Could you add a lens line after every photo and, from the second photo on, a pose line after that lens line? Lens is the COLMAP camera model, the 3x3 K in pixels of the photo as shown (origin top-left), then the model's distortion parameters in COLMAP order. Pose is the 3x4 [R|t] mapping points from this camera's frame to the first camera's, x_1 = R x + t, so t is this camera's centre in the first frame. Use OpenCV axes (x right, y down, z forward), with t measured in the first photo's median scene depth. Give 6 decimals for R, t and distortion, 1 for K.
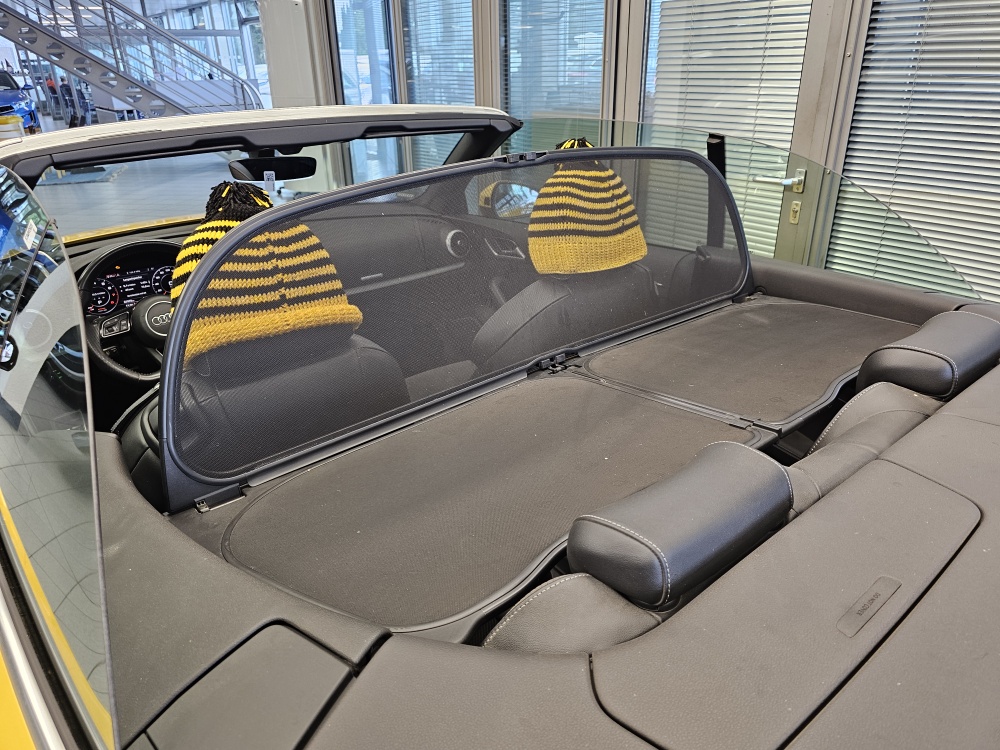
lens RADIAL K [[674.5, 0, 503.0], [0, 674.5, 373.0], [0, 0, 1]] dist [0.053616, -0.052159]
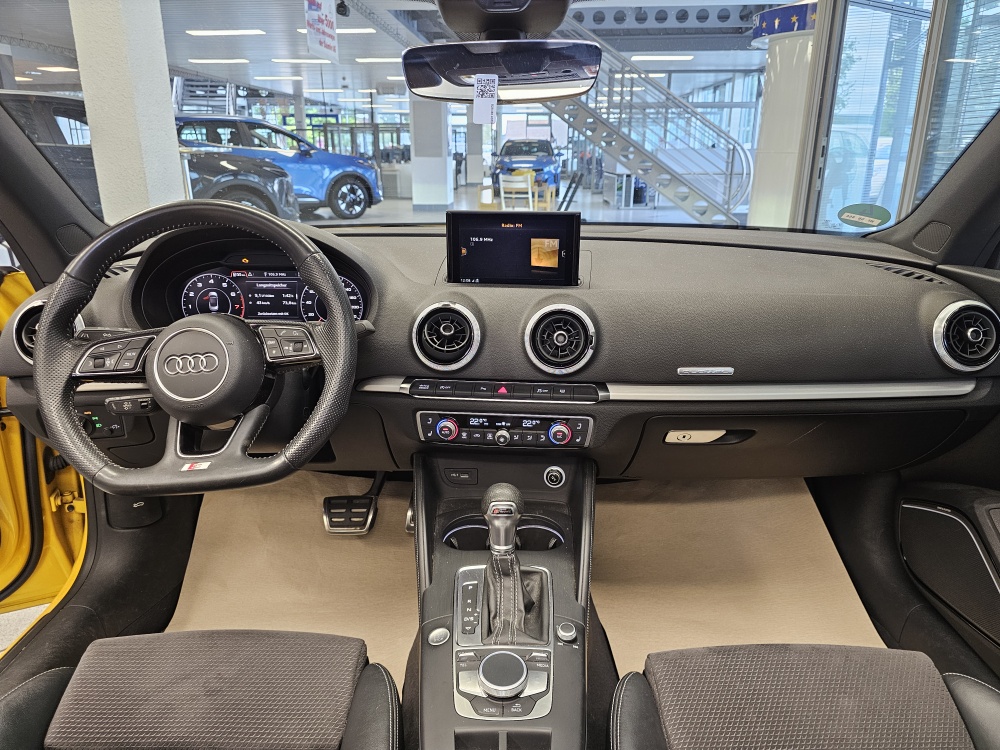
lens RADIAL K [[675.8, 0, 507.3], [0, 675.8, 360.5], [0, 0, 1]] dist [0.051409, -0.051485]
pose [[0.778054, 0.201688, -0.594941, -0.042125], [-0.275351, 0.960728, -0.034407, -0.112322], [0.564636, 0.190588, 0.803033, 0.666175]]
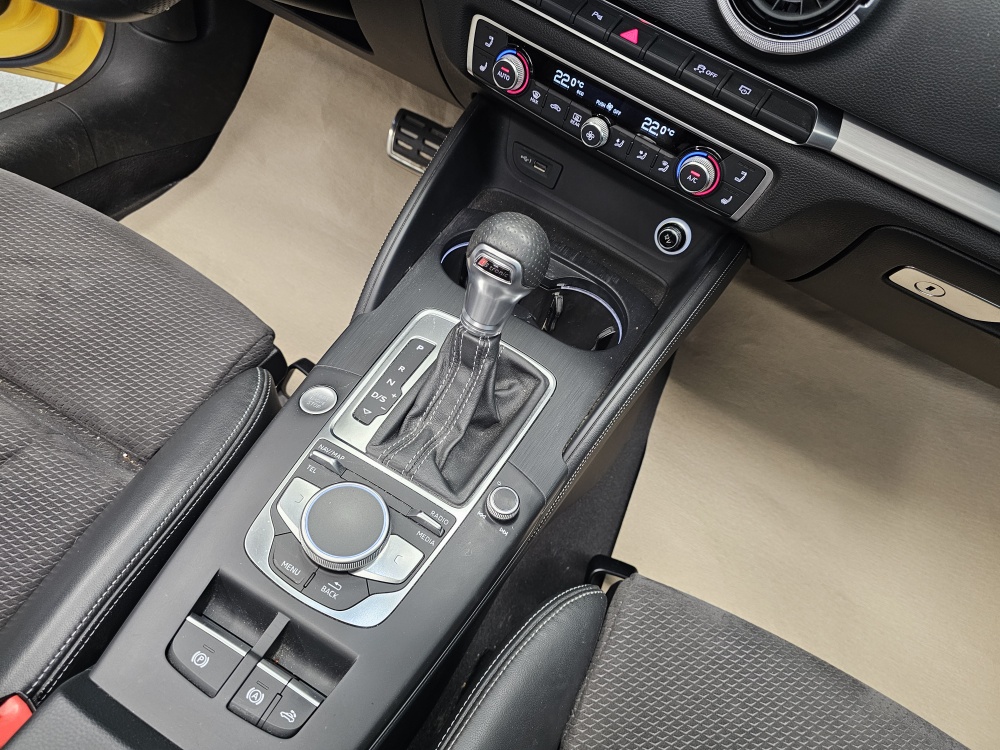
lens RADIAL K [[687.0, 0, 508.4], [0, 687.0, 367.3], [0, 0, 1]] dist [0.053793, -0.063578]
pose [[0.389266, 0.761969, -0.517567, -0.140862], [-0.587640, 0.638118, 0.497478, -0.129153], [0.709331, 0.110492, 0.696161, 0.885274]]
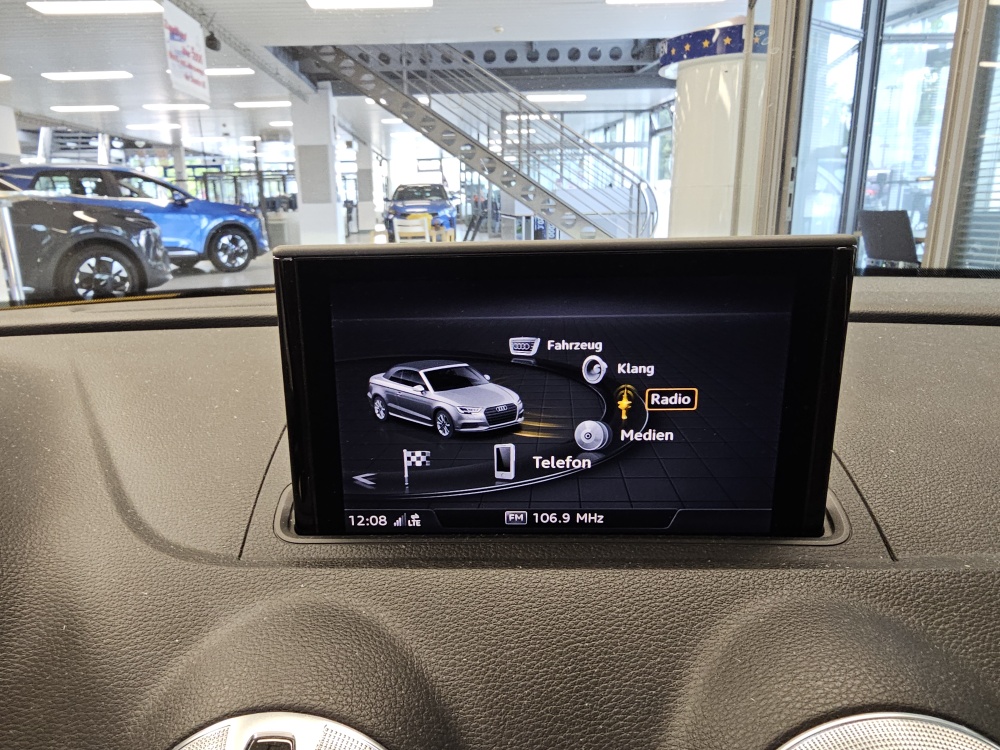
lens RADIAL K [[679.1, 0, 455.6], [0, 679.1, 376.8], [0, 0, 1]] dist [0.007251, -0.002852]
pose [[0.827069, 0.140405, -0.544283, -0.316890], [-0.226010, 0.969646, -0.093302, -0.202483], [0.514662, 0.200181, 0.833697, 0.957393]]
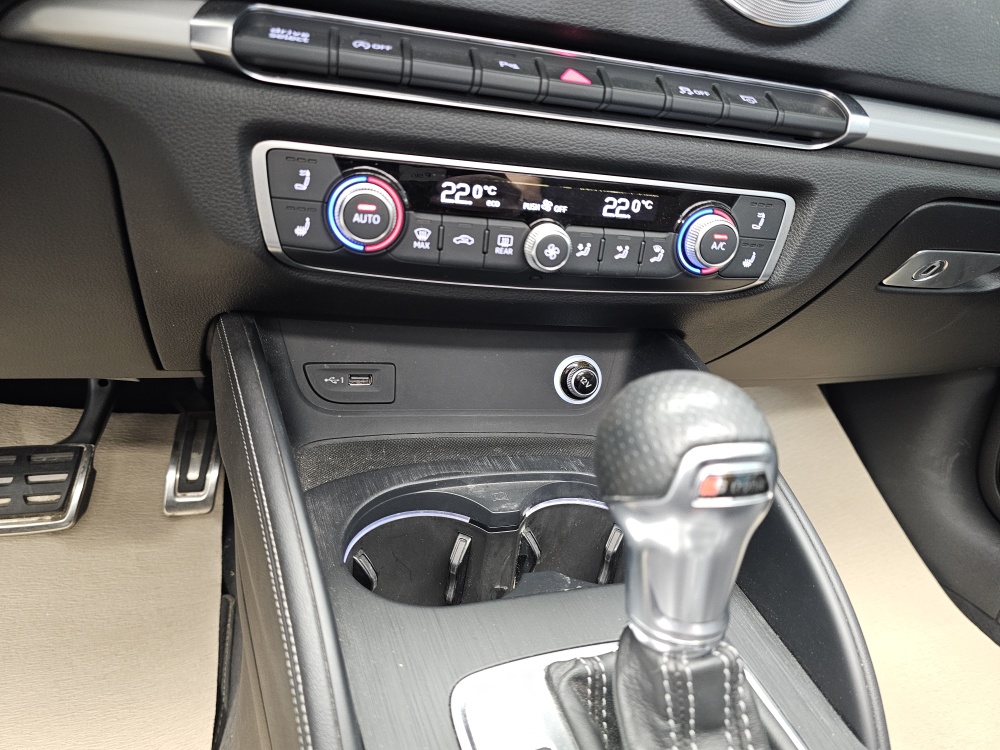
lens RADIAL K [[676.9, 0, 503.3], [0, 676.9, 372.0], [0, 0, 1]] dist [0.043842, -0.070137]
pose [[0.932903, 0.255108, -0.254188, -0.300587], [-0.270929, 0.962172, -0.028691, -0.035551], [0.237253, 0.095633, 0.966729, 0.930615]]
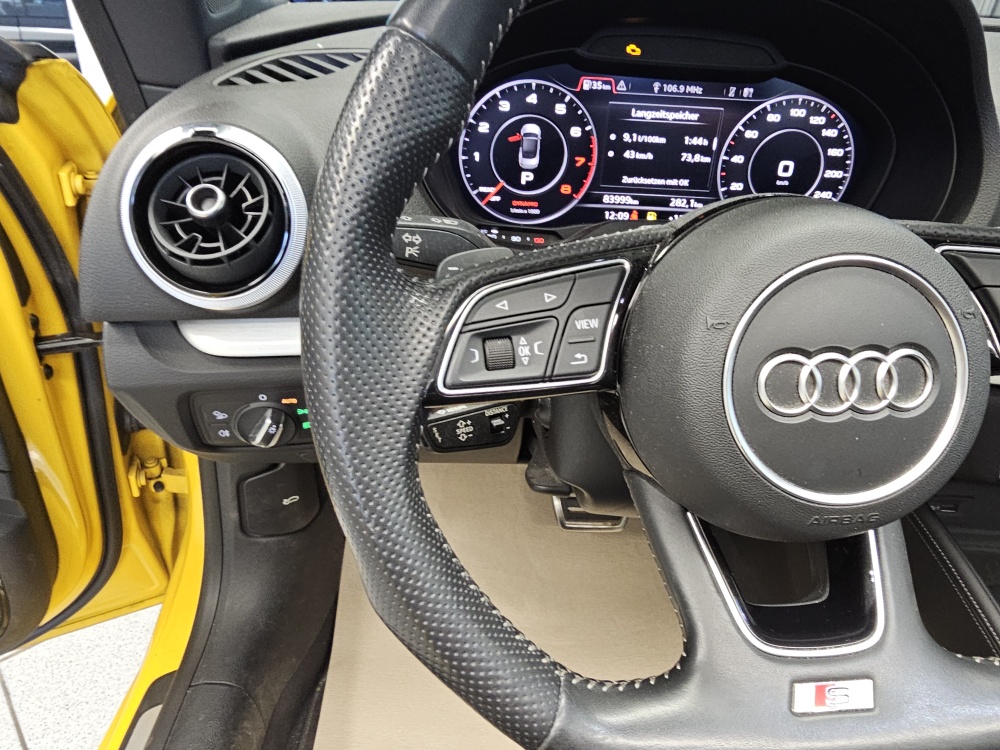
lens RADIAL K [[686.0, 0, 495.8], [0, 686.0, 367.4], [0, 0, 1]] dist [0.003772, -0.006136]
pose [[0.788078, 0.356902, -0.501552, -0.431022], [-0.315910, 0.933781, 0.168092, -0.074450], [0.528331, 0.025975, 0.848641, 0.753574]]
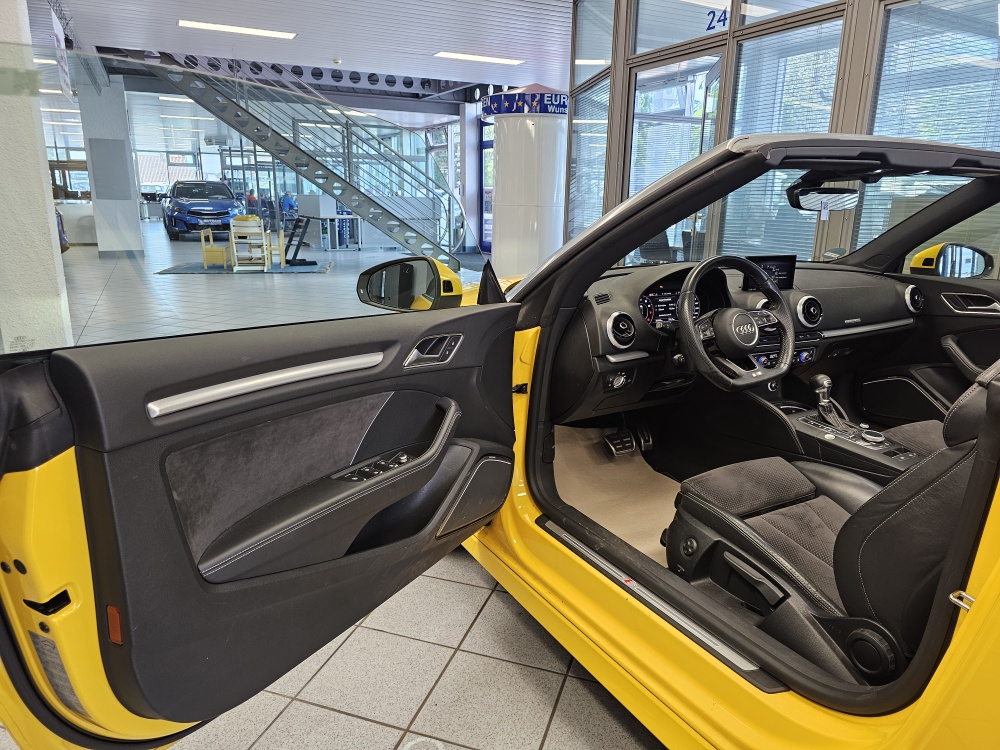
lens RADIAL K [[673.1, 0, 497.2], [0, 673.1, 371.6], [0, 0, 1]] dist [0.049417, -0.055663]
pose [[0.986722, 0.070331, -0.146398, -0.635006], [-0.094885, 0.981183, -0.168156, 0.169189], [0.131816, 0.179814, 0.974829, -0.028524]]
